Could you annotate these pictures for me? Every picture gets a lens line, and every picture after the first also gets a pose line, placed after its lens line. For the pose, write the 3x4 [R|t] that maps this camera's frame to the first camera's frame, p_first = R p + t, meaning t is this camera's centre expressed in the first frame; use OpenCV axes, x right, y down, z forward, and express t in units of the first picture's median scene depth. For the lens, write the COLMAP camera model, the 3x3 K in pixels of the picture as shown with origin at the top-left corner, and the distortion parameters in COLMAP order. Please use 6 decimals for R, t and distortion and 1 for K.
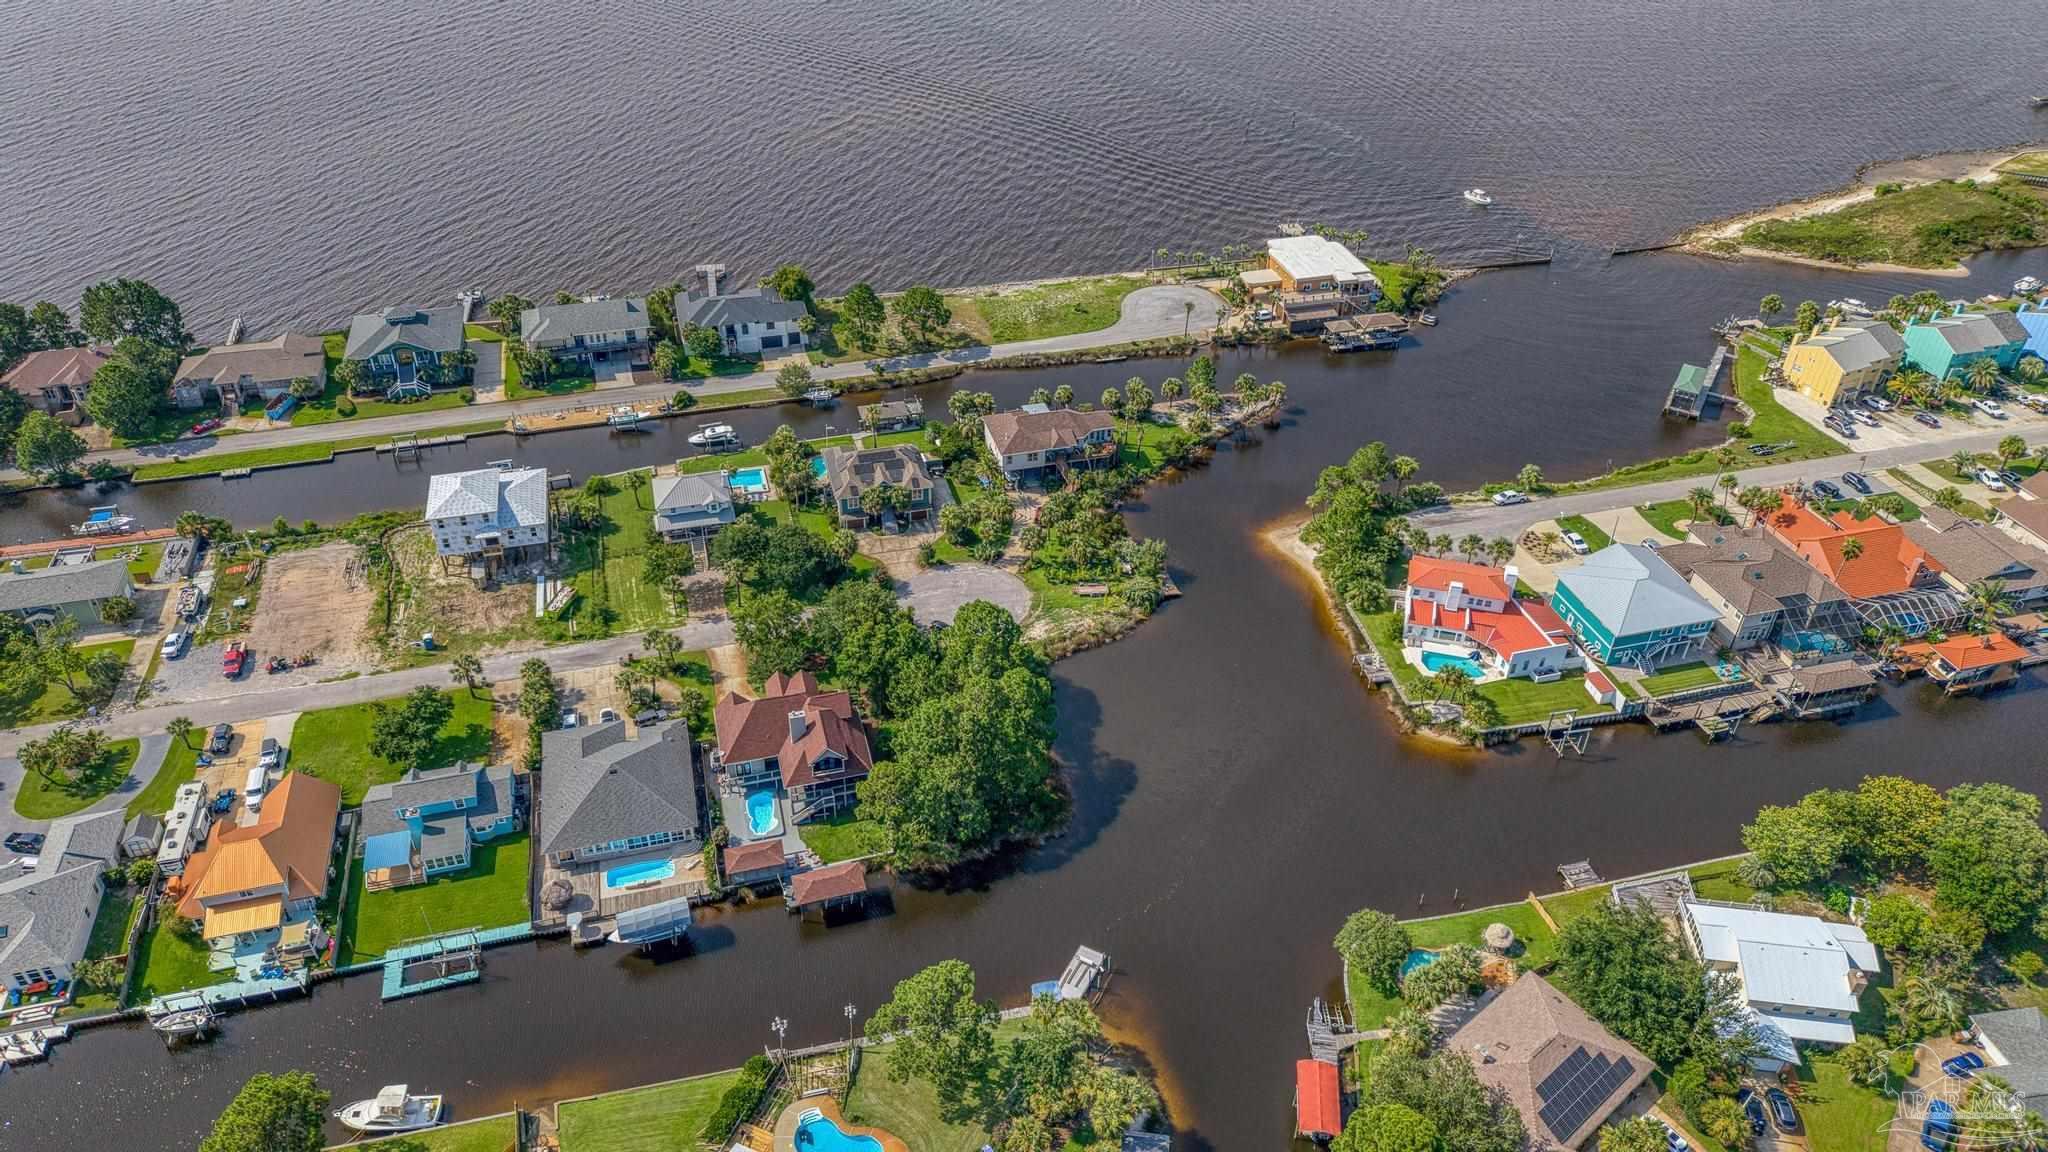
lens RADIAL K [[1373.2, 0, 1019.0], [0, 1373.2, 574.5], [0, 0, 1]] dist [0.045966, -0.051865]
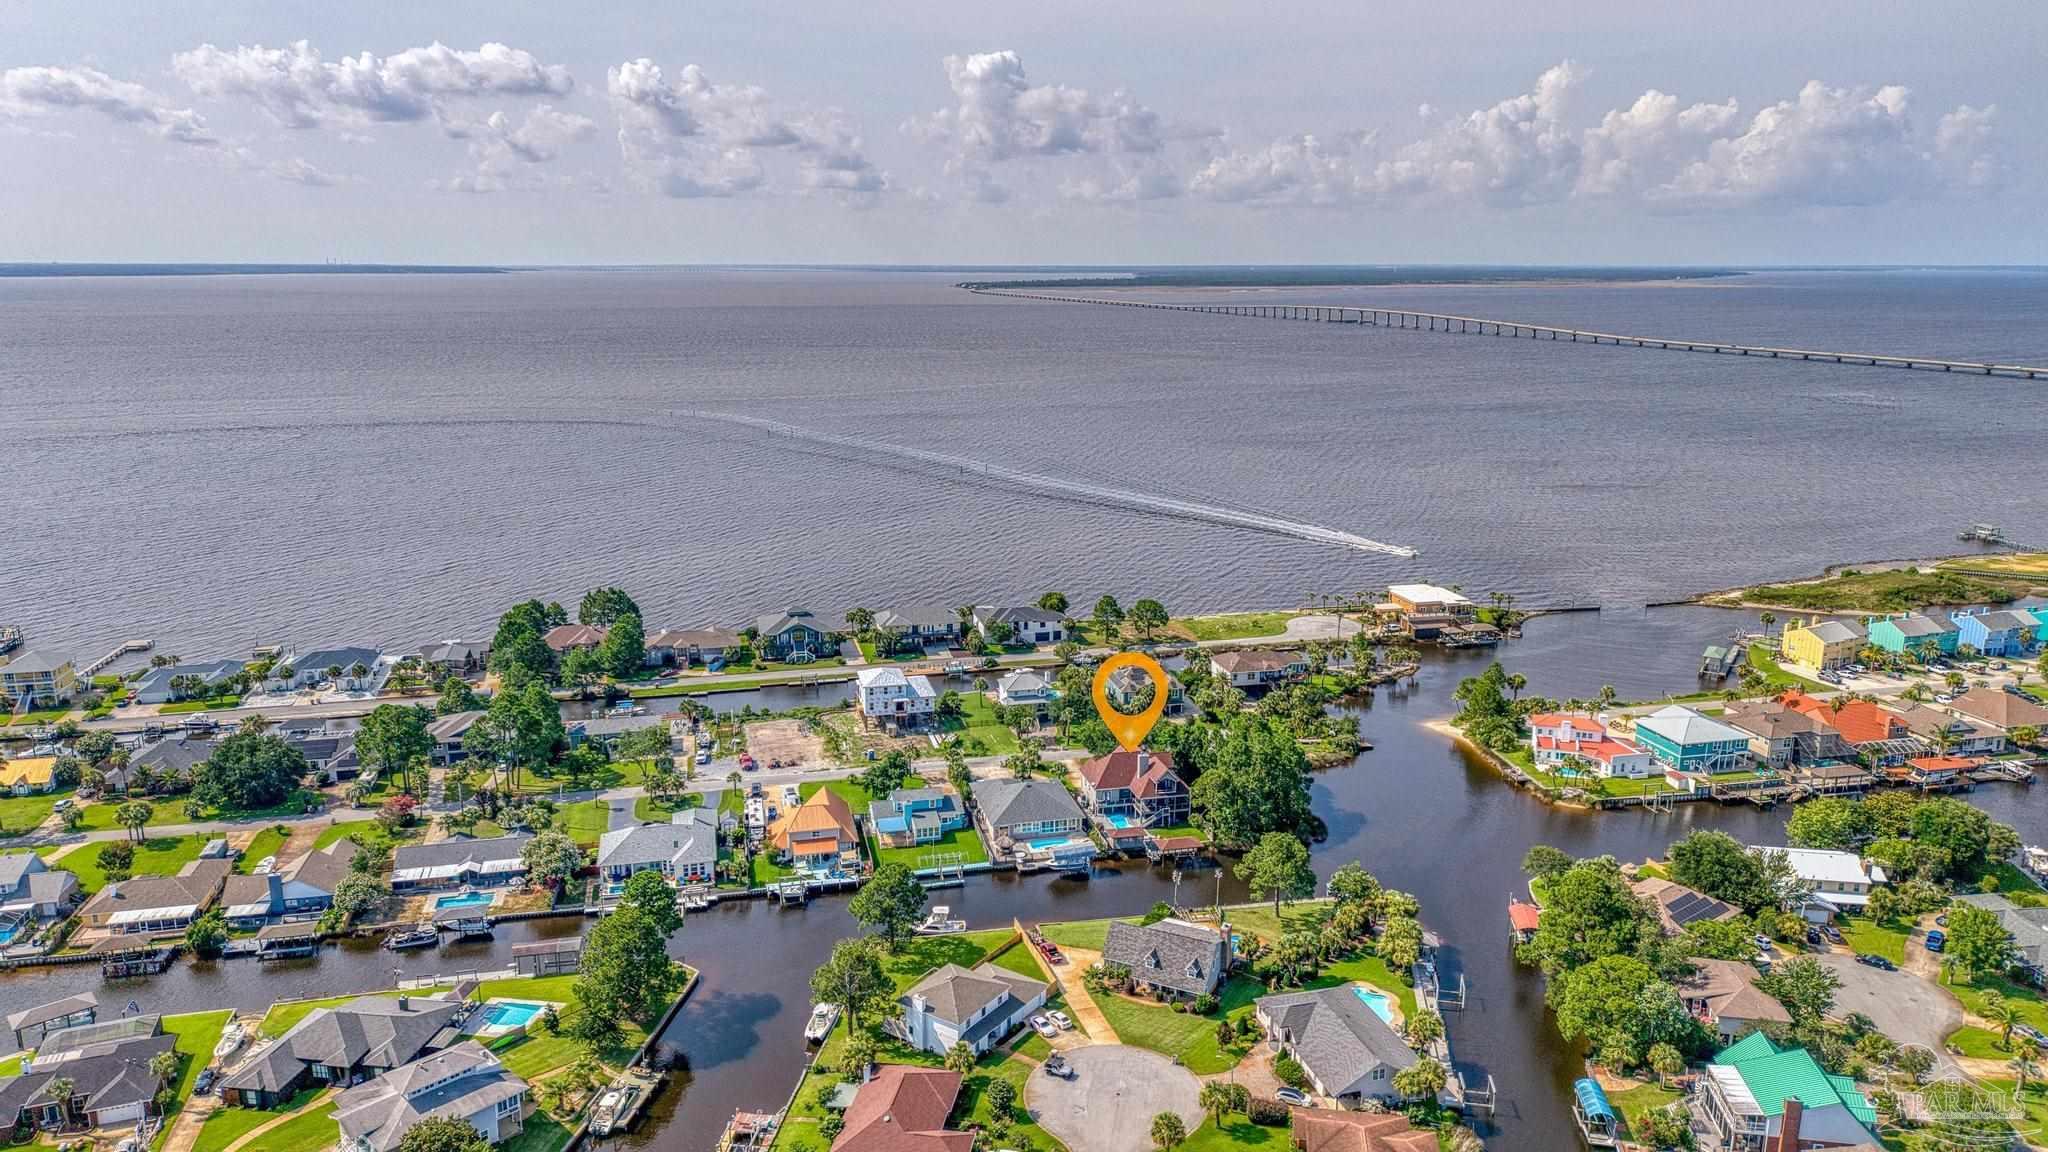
lens RADIAL K [[1376.9, 0, 1024.0], [0, 1376.9, 576.0], [0, 0, 1]] dist [0.035363, -0.037374]
pose [[0.999403, -0.003646, -0.034361, -0.170312], [-0.010326, 0.917462, -0.397690, 0.374275], [0.032975, 0.397807, 0.916876, -0.350395]]
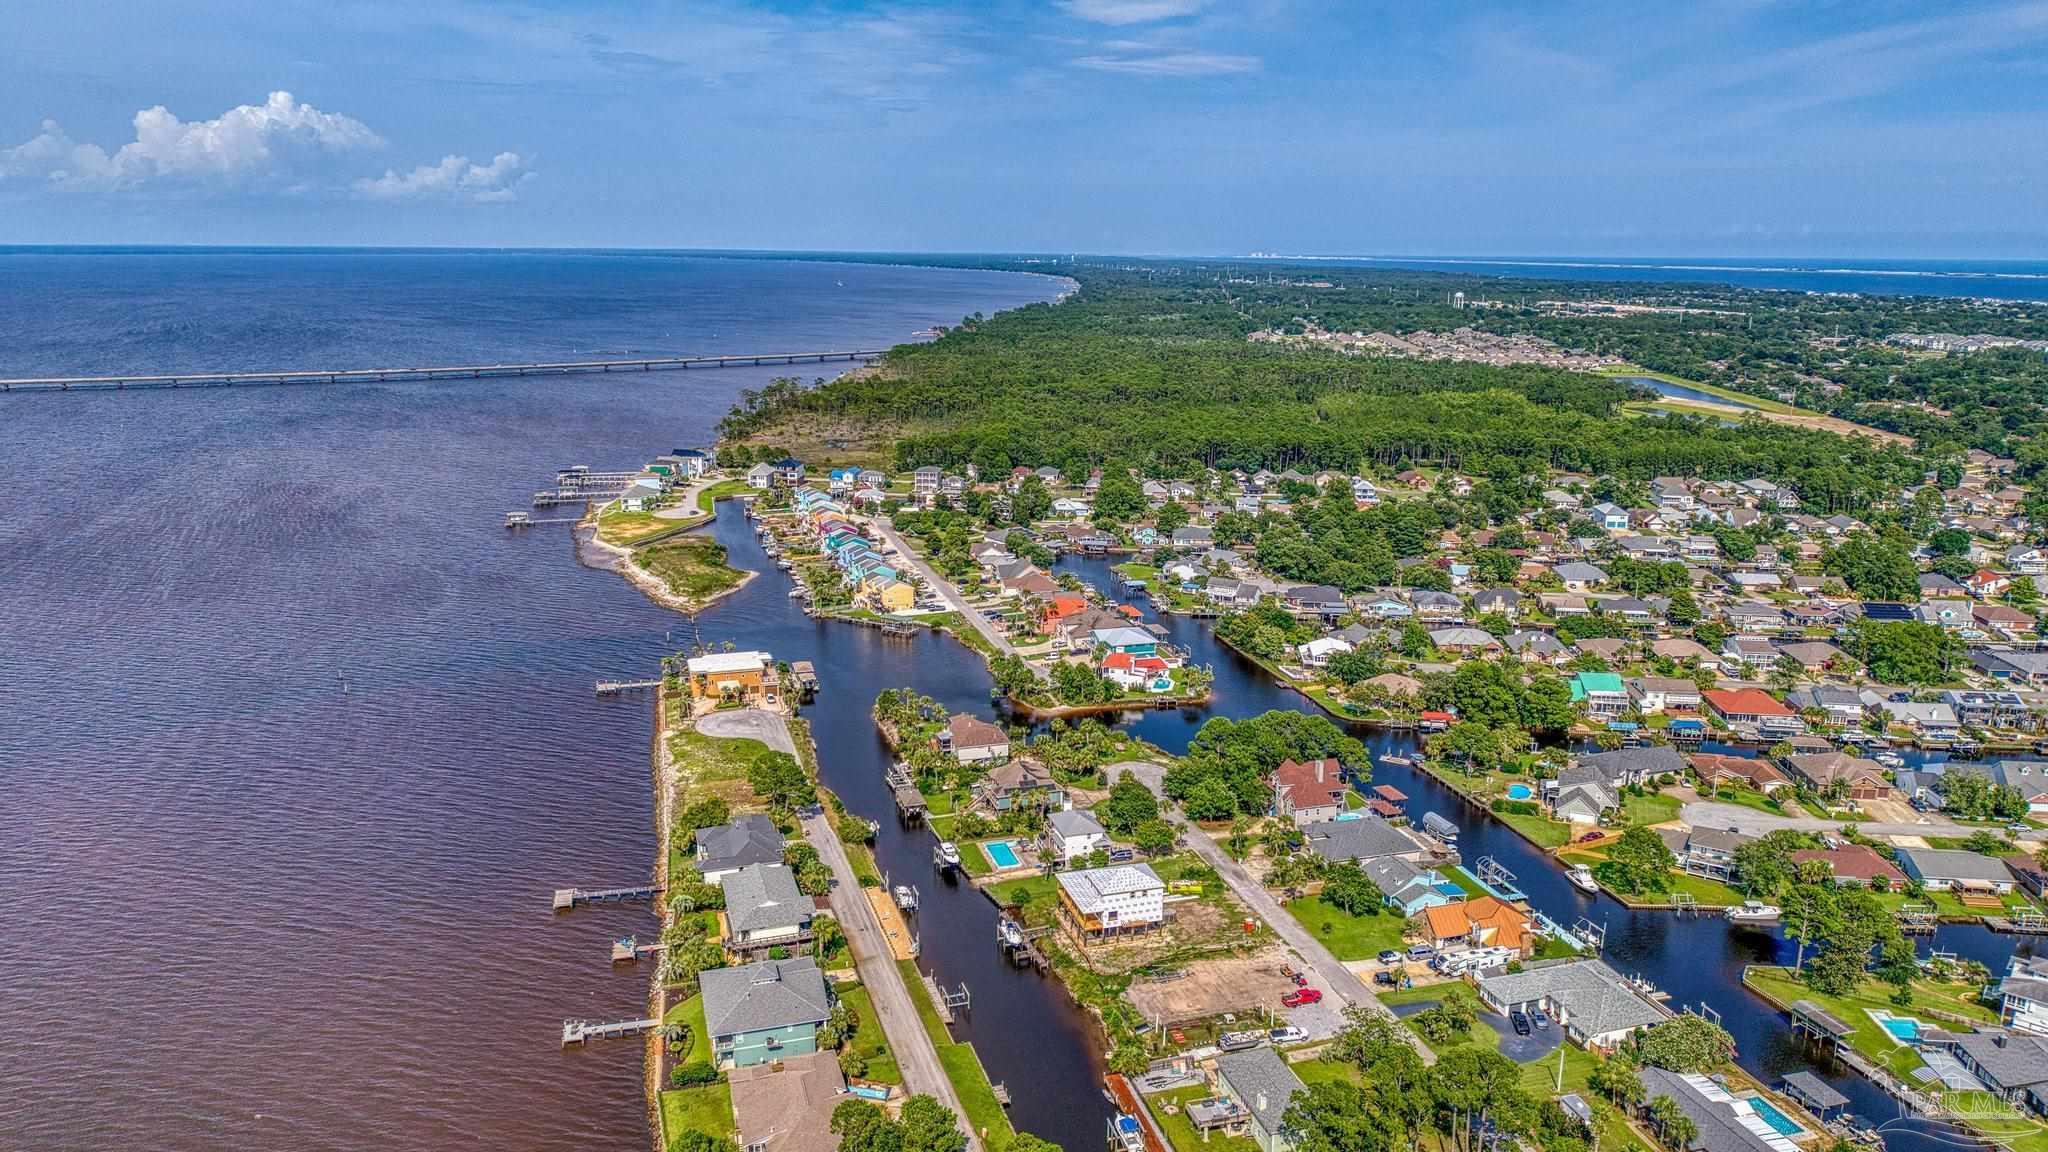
lens RADIAL K [[1373.2, 0, 1019.0], [0, 1373.2, 574.5], [0, 0, 1]] dist [0.045966, -0.051865]
pose [[-0.029035, -0.244192, 0.969292, -1.309831], [0.587843, 0.780118, 0.214142, -0.504555], [-0.808454, 0.576009, 0.120896, 0.673749]]
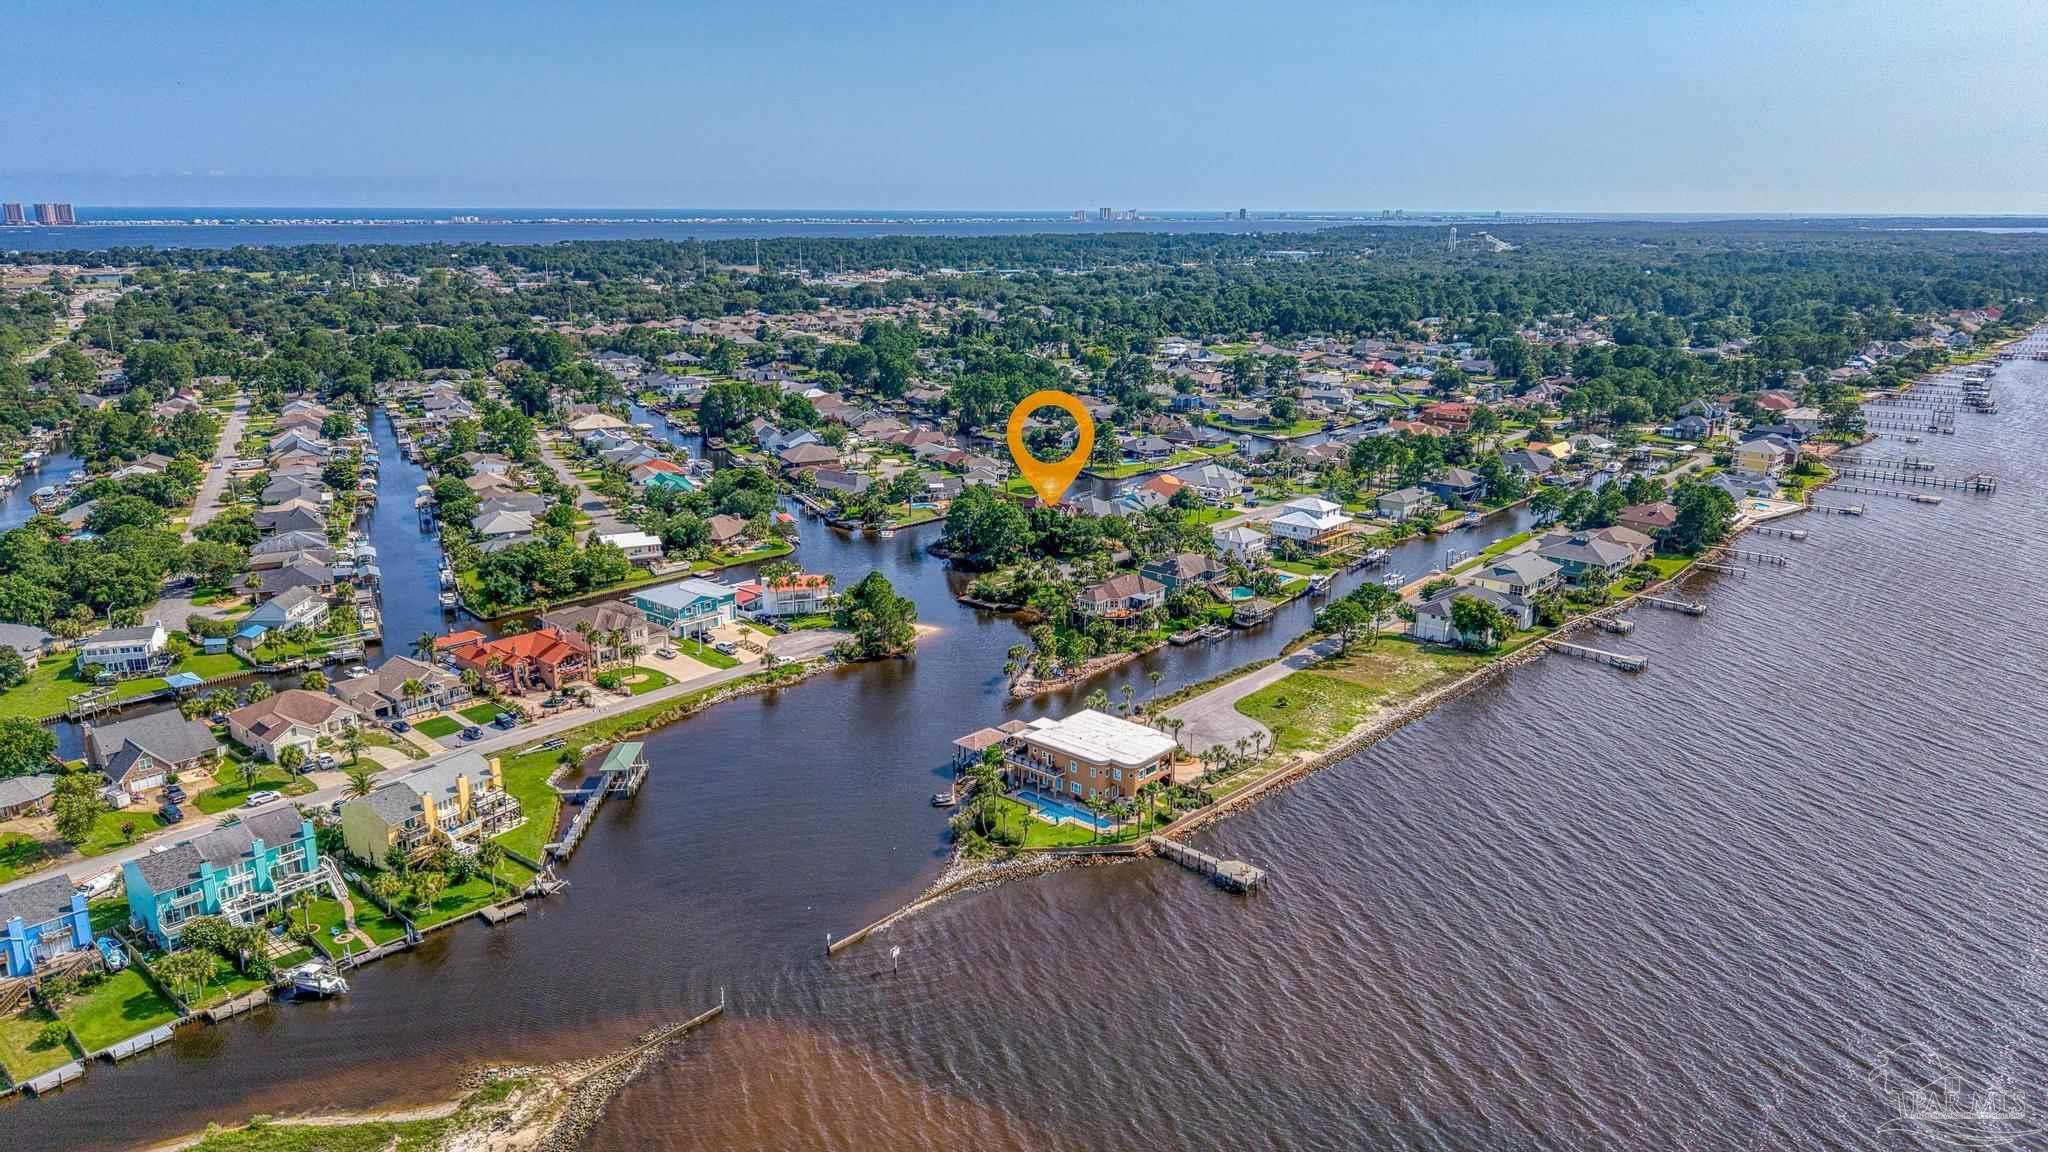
lens RADIAL K [[1373.2, 0, 1019.0], [0, 1373.2, 574.5], [0, 0, 1]] dist [0.045966, -0.051865]
pose [[-0.835019, 0.131713, -0.534223, 0.766210], [-0.335743, 0.647245, 0.684362, -0.944717], [0.435913, 0.750817, -0.496240, 1.553067]]
